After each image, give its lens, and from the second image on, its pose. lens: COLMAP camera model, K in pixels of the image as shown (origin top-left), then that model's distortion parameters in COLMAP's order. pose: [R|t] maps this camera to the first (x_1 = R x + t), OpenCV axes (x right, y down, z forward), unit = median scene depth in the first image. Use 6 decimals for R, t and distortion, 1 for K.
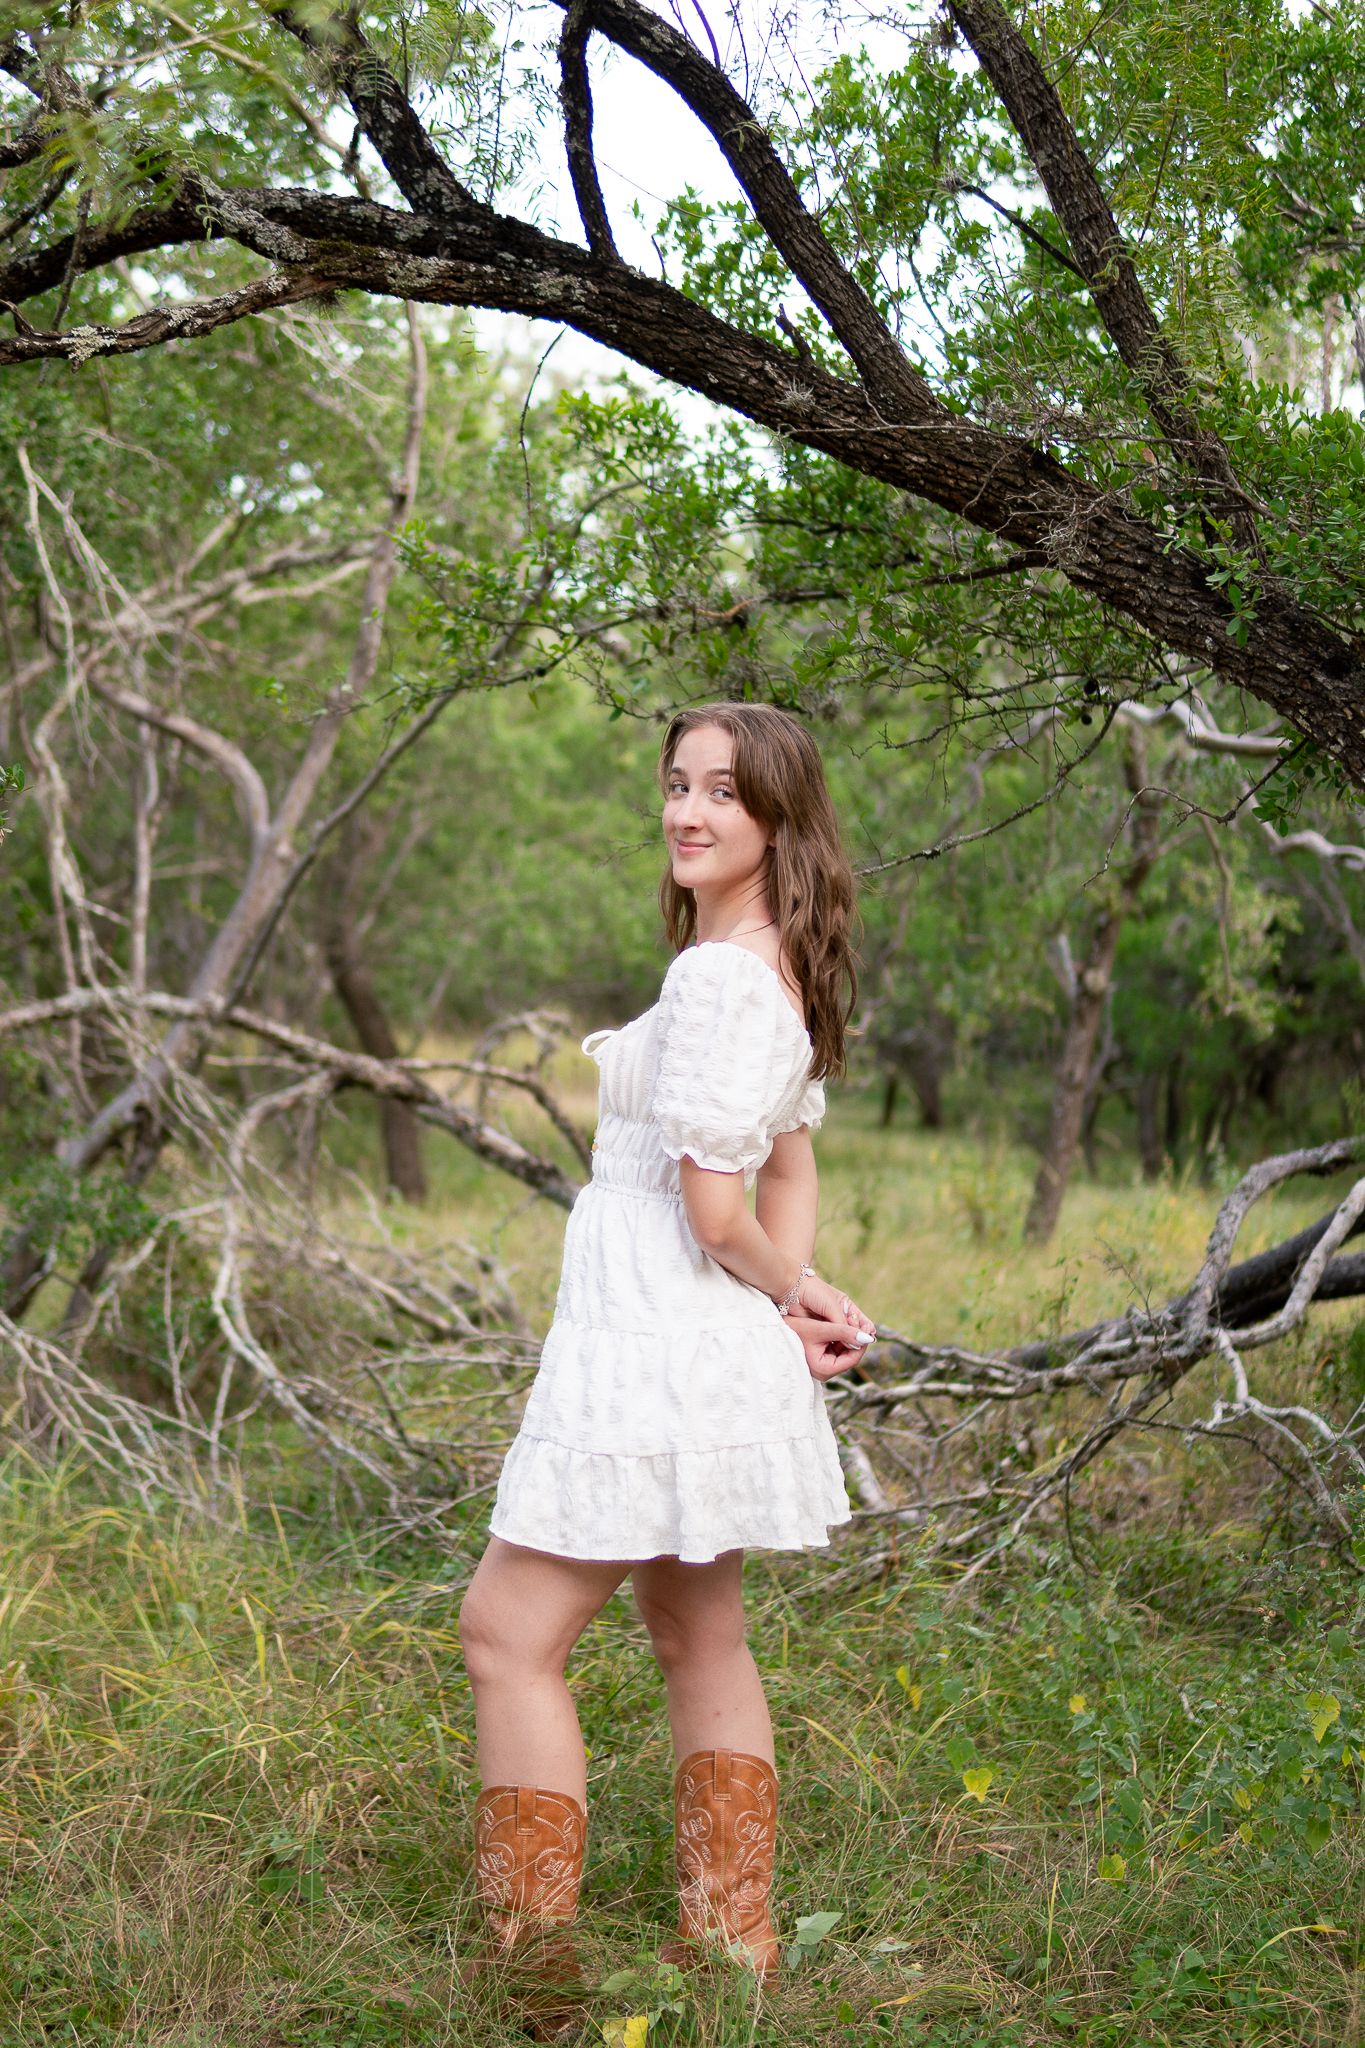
lens RADIAL K [[2638.3, 0, 682.5], [0, 2638.3, 1024.0], [0, 0, 1]] dist [-0.010415, -0.004372]
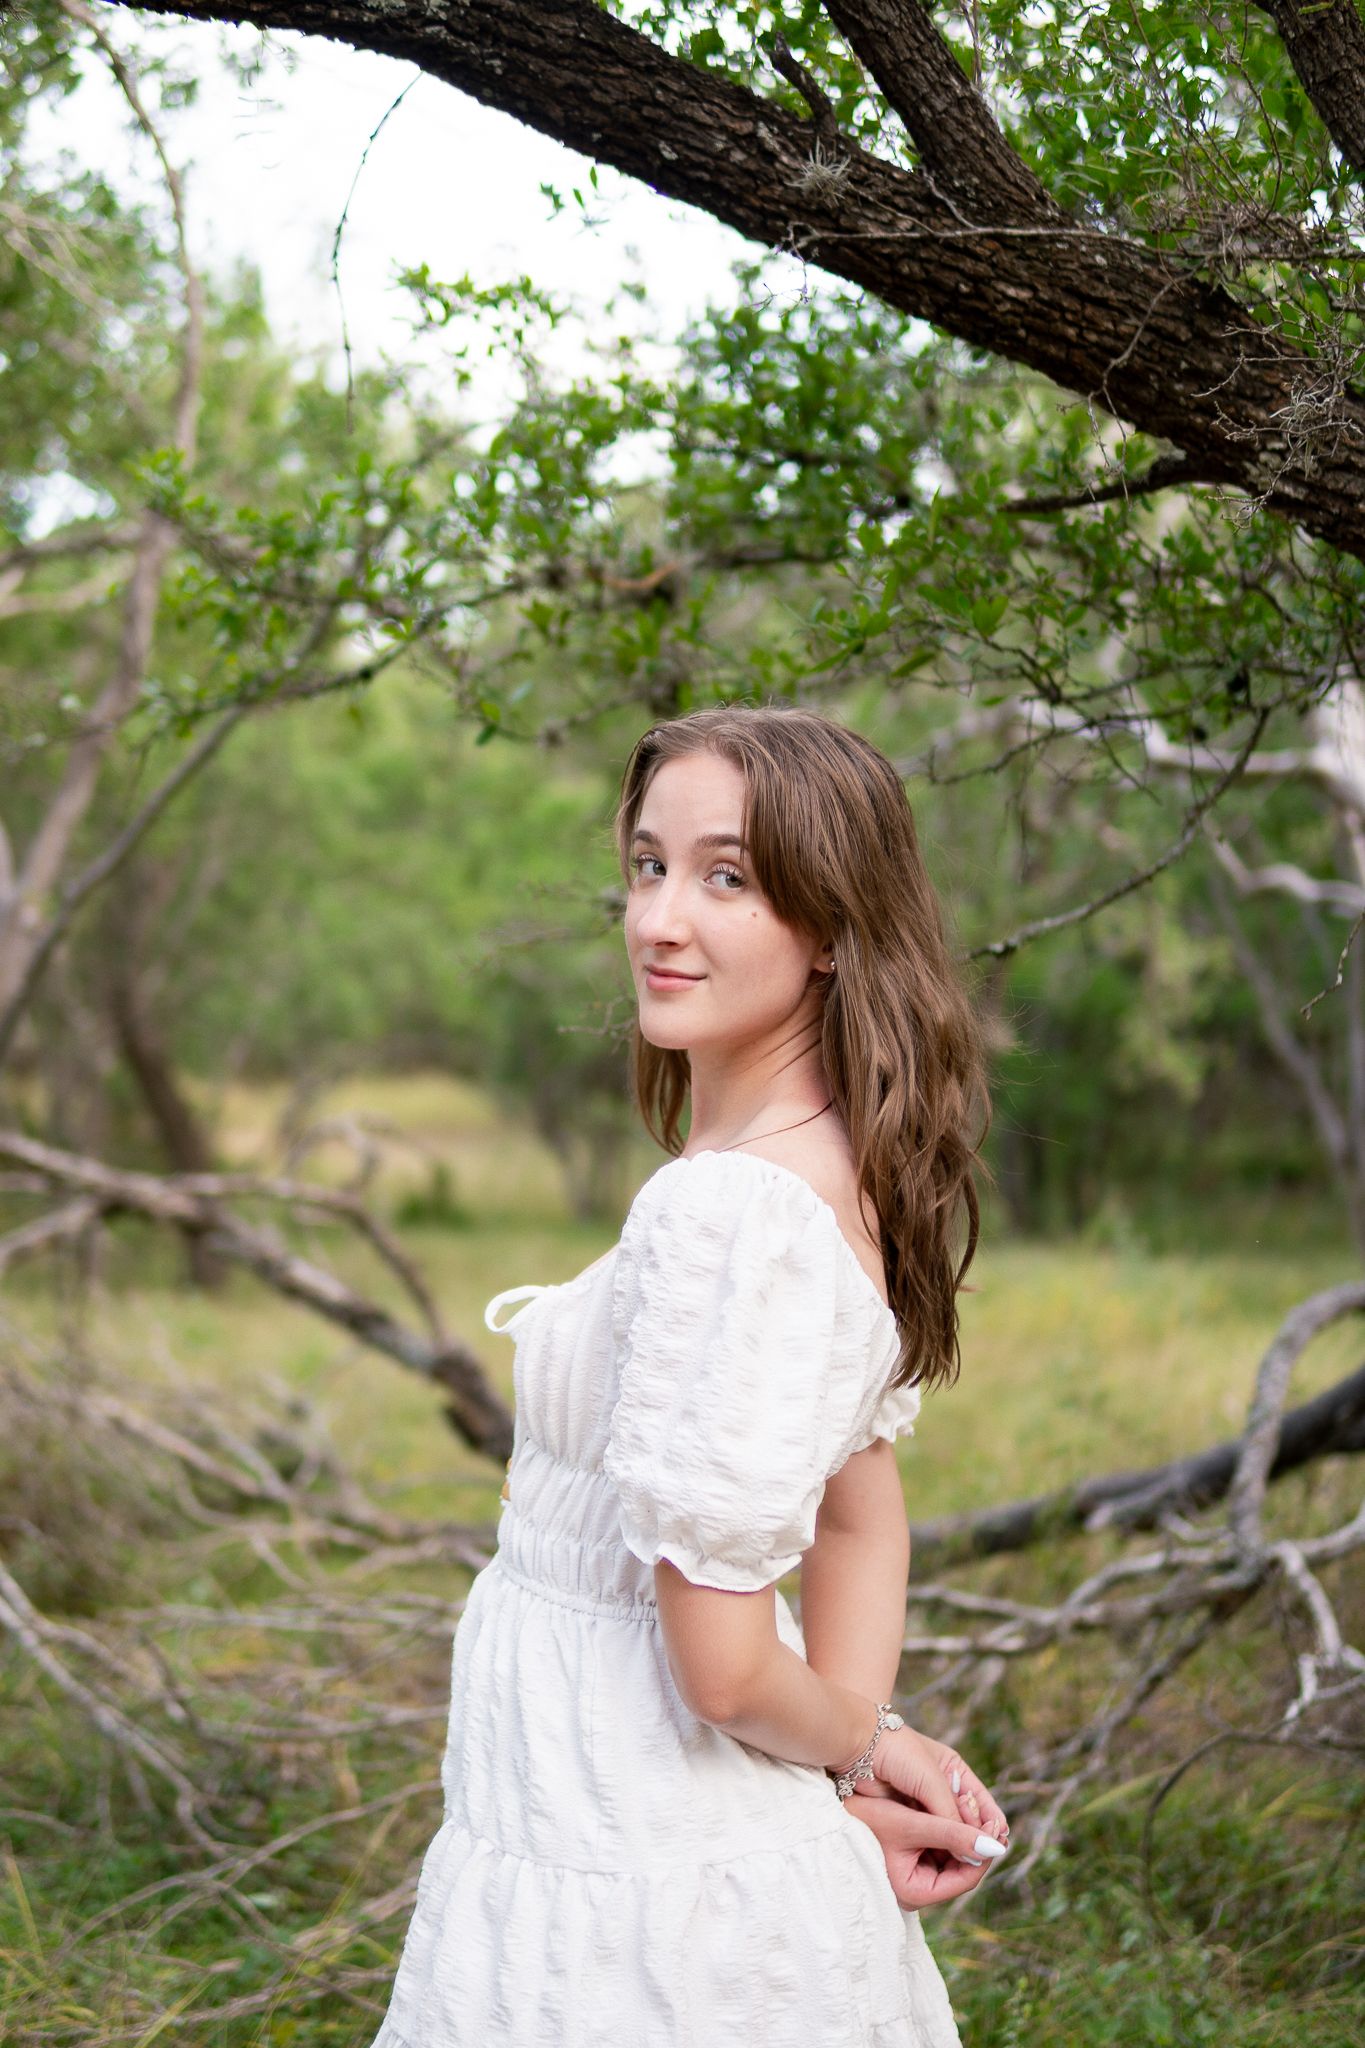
lens RADIAL K [[2672.5, 0, 681.1], [0, 2672.5, 1114.0], [0, 0, 1]] dist [0.089447, -0.837817]
pose [[0.997260, -0.024105, 0.069939, -0.031277], [0.022549, 0.999482, 0.022958, -0.046680], [-0.070456, -0.021318, 0.997287, 0.407524]]
